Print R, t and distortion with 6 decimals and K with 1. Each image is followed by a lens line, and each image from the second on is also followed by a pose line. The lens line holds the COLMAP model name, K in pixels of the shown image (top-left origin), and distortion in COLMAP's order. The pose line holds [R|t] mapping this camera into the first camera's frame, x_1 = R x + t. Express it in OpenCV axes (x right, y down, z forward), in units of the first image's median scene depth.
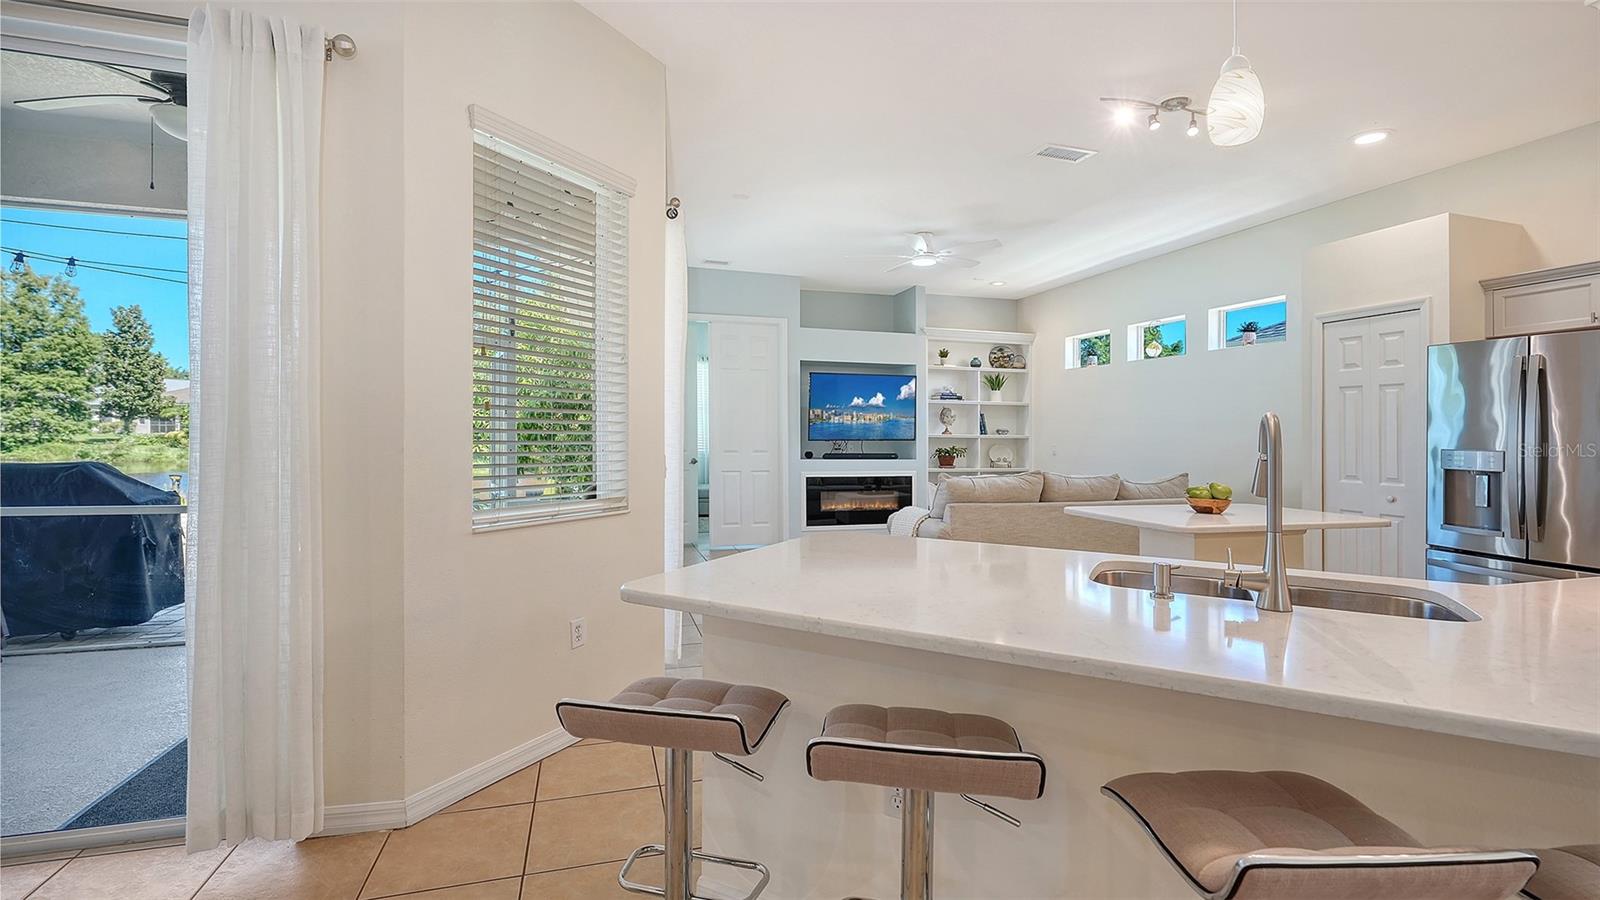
lens RADIAL K [[705.2, 0, 810.7], [0, 705.2, 441.1], [0, 0, 1]] dist [-0.002156, -0.000238]
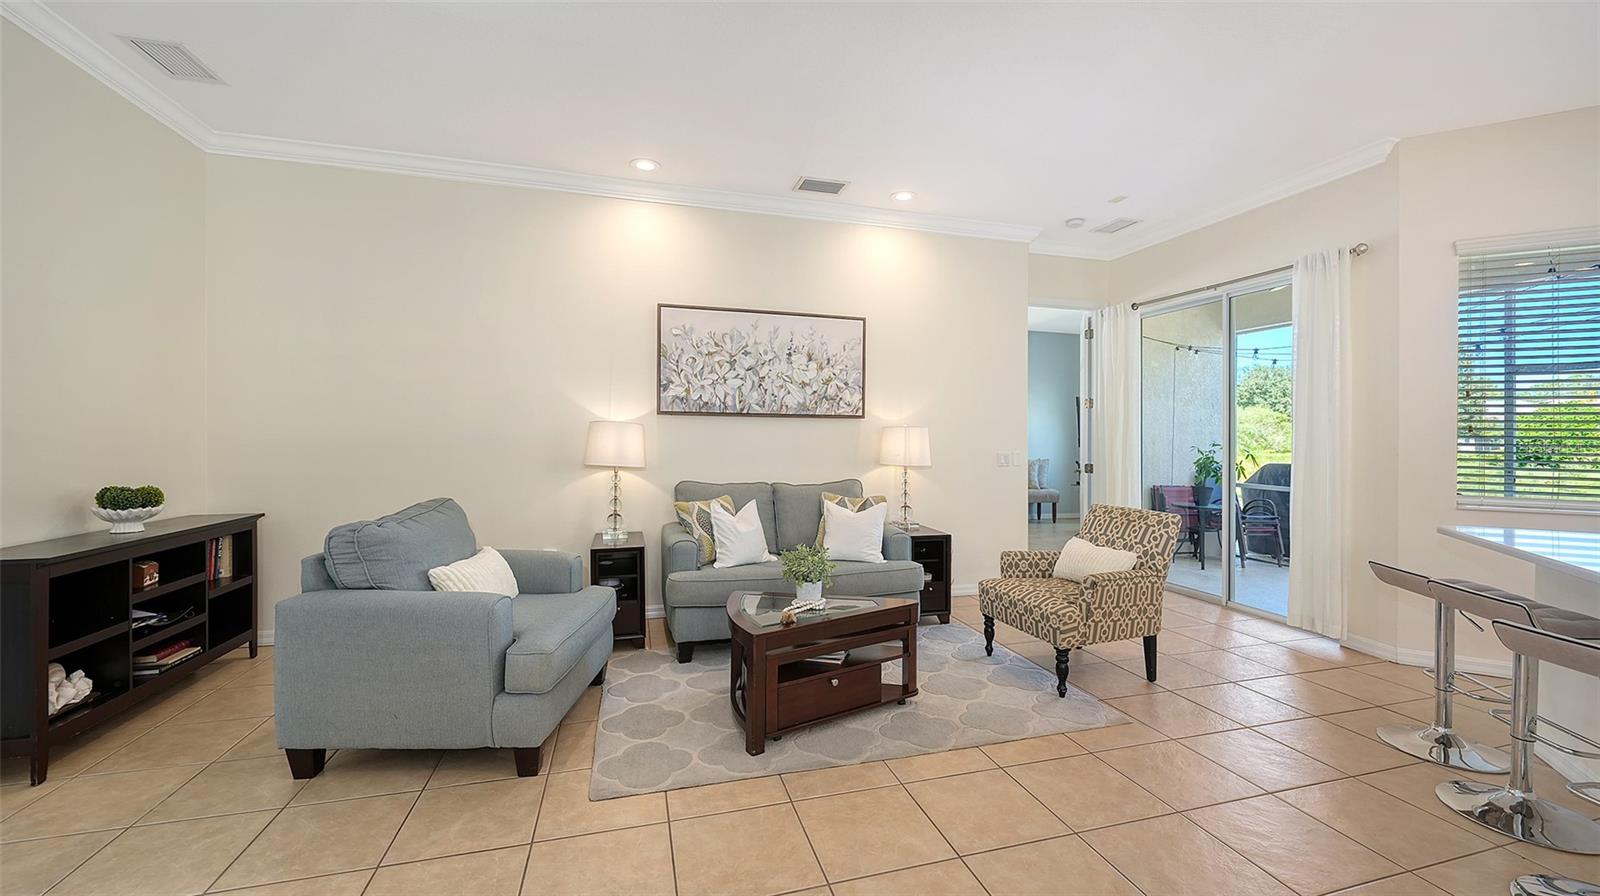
lens RADIAL K [[631.6, 0, 799.7], [0, 631.6, 438.8], [0, 0, 1]] dist [-0.002028, -0.000321]
pose [[-0.017113, -0.011345, -0.999789, 0.299683], [-0.020763, 0.999724, -0.010989, 0.006054], [0.999638, 0.020570, -0.017344, -0.143292]]
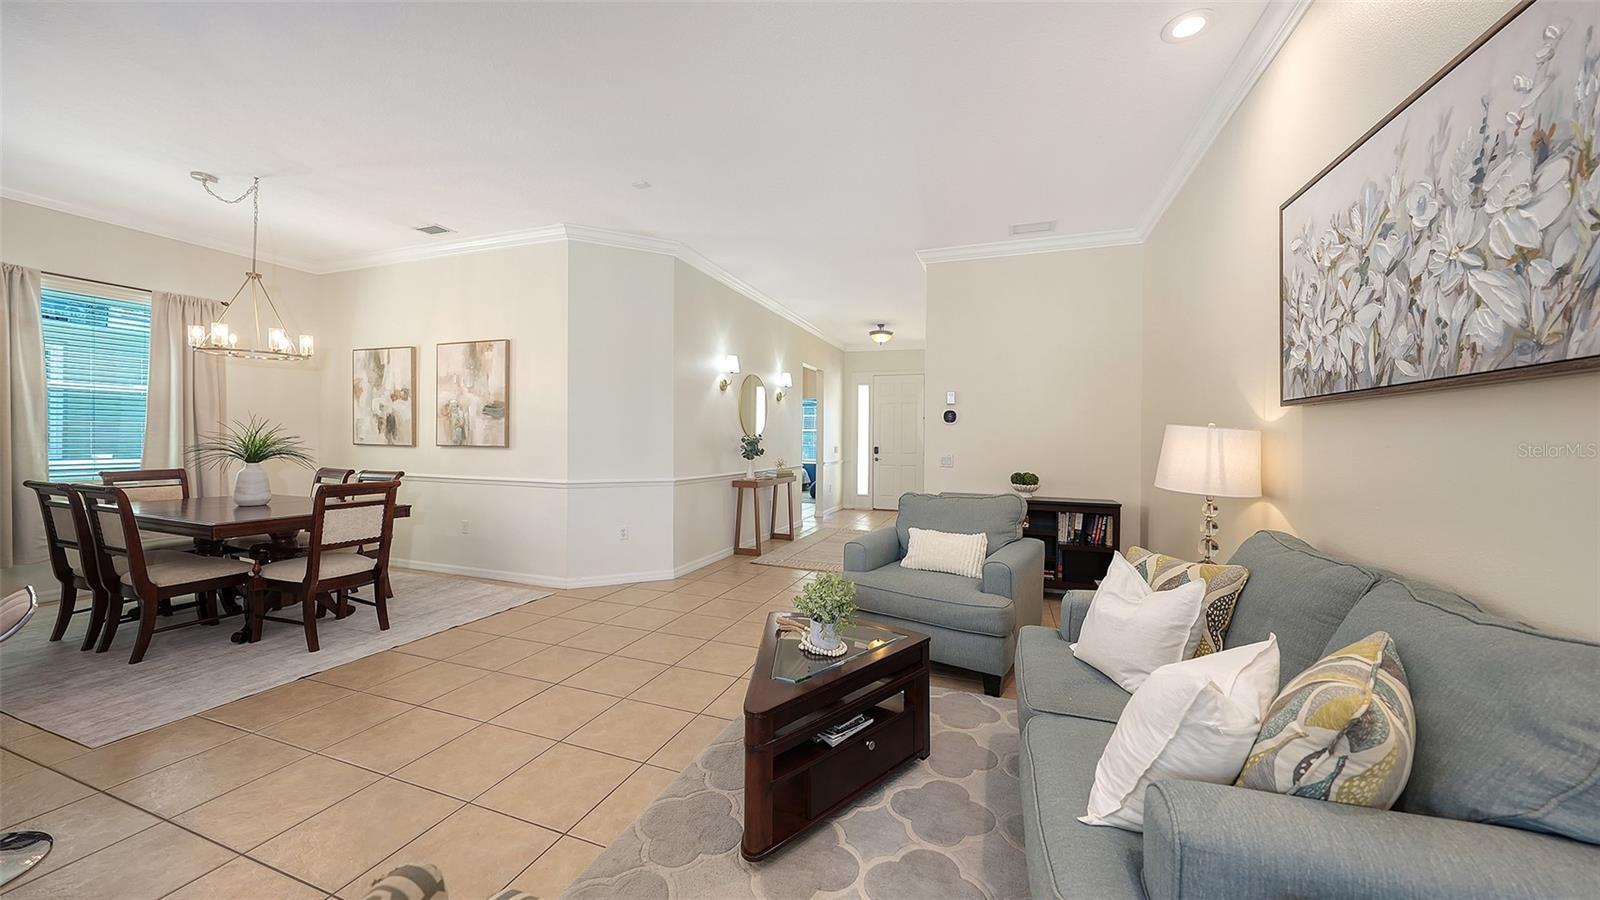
lens RADIAL K [[556.4, 0, 806.1], [0, 556.4, 440.5], [0, 0, 1]] dist [-0.005772, 0.000083]
pose [[-0.804254, -0.024235, 0.593791, -0.218680], [-0.016195, 0.999691, 0.018867, -0.003676], [-0.594065, 0.005557, -0.804398, 0.070778]]
